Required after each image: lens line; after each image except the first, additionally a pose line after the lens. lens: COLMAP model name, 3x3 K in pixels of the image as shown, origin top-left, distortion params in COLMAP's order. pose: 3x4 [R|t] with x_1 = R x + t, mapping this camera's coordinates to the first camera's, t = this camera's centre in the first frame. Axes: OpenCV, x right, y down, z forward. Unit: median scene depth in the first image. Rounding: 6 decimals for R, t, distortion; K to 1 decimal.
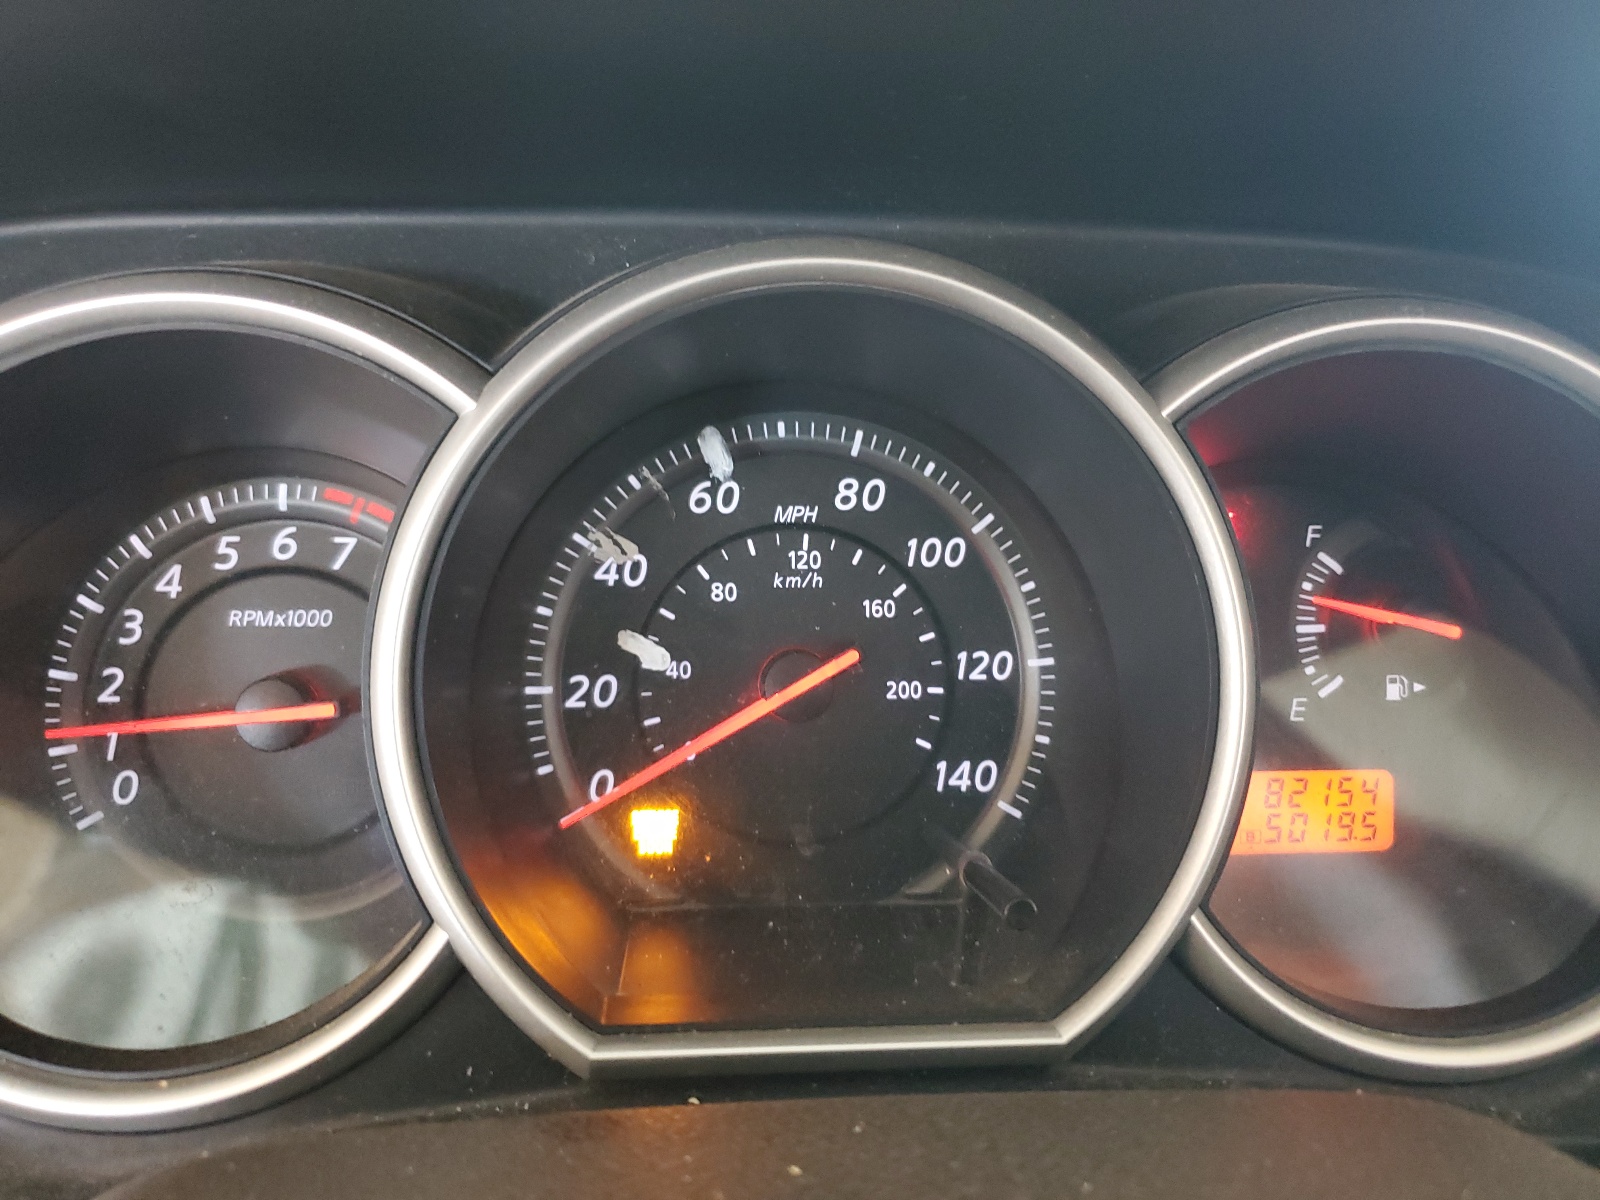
lens RADIAL K [[1222.7, 0, 799.0], [0, 1222.7, 601.7], [0, 0, 1]] dist [-0.012644, -0.002054]
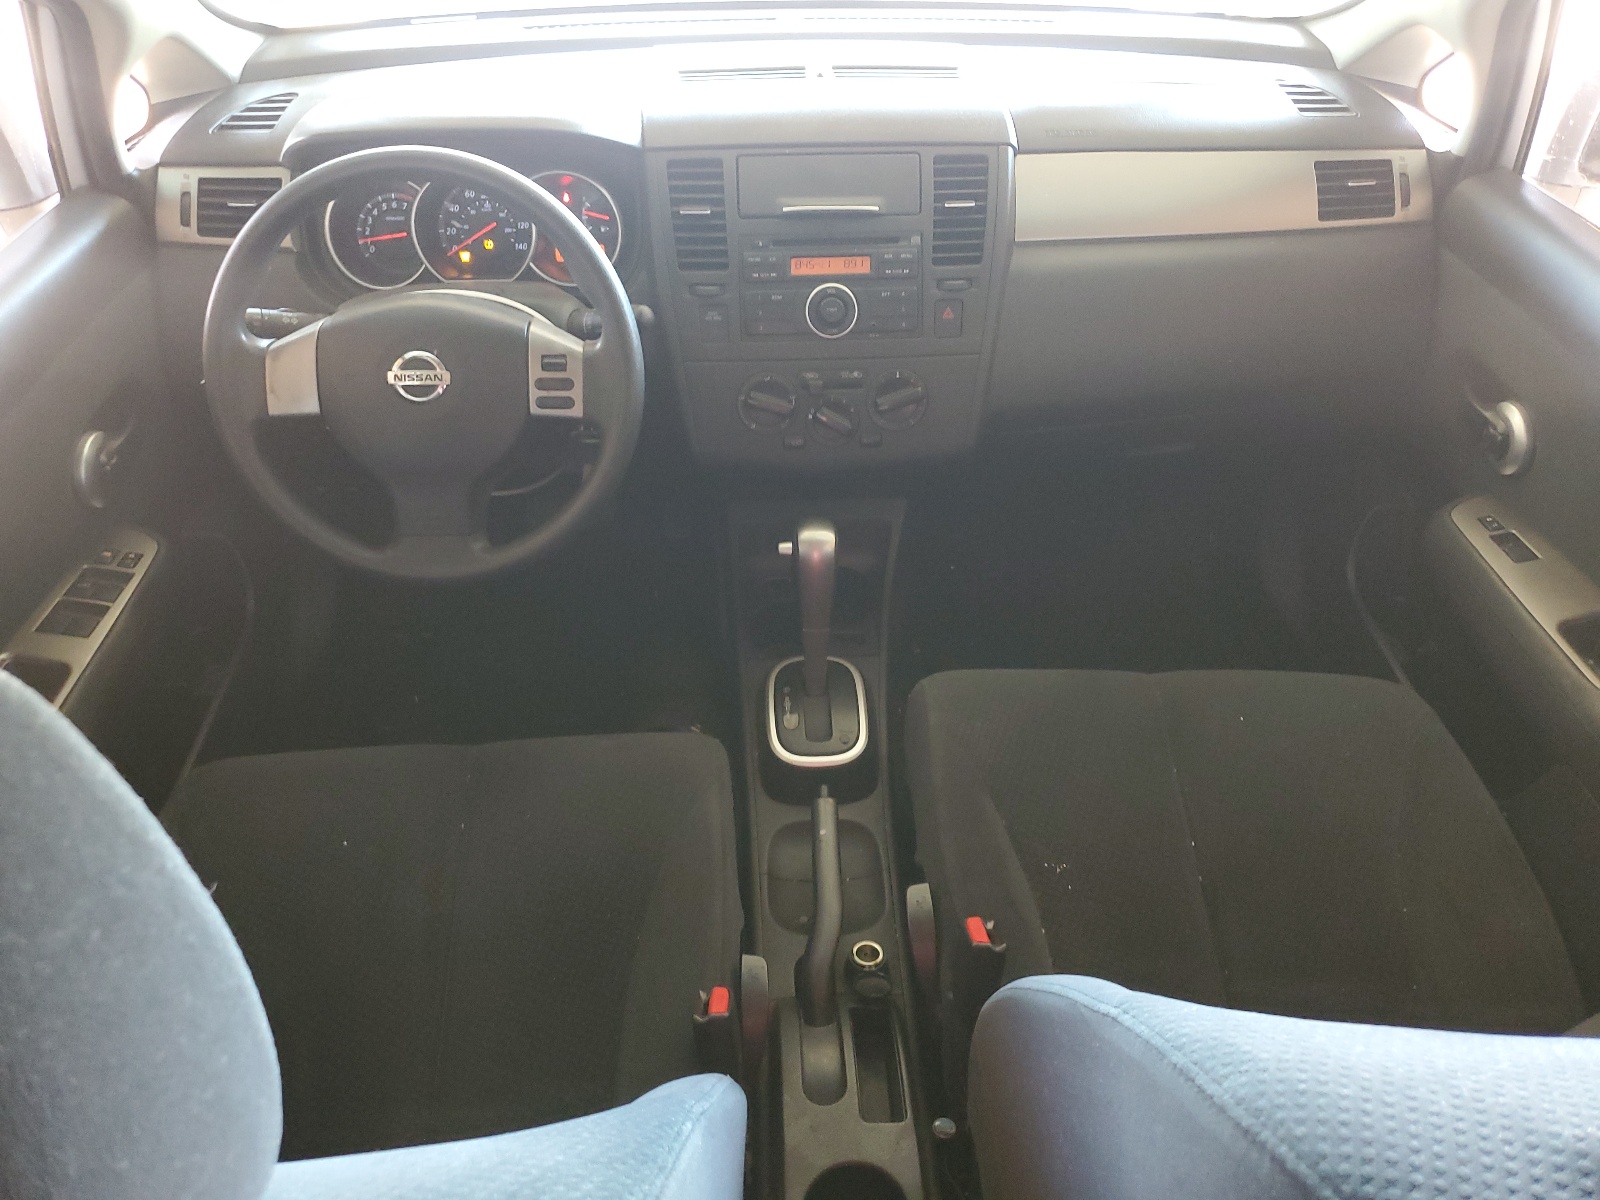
lens RADIAL K [[1222.7, 0, 802.0], [0, 1222.7, 598.2], [0, 0, 1]] dist [-0.012644, -0.002054]
pose [[0.998770, 0.004802, -0.049342, 1.747844], [0.012577, 0.938192, 0.345887, -0.266106], [0.047953, -0.346082, 0.936978, -4.821246]]
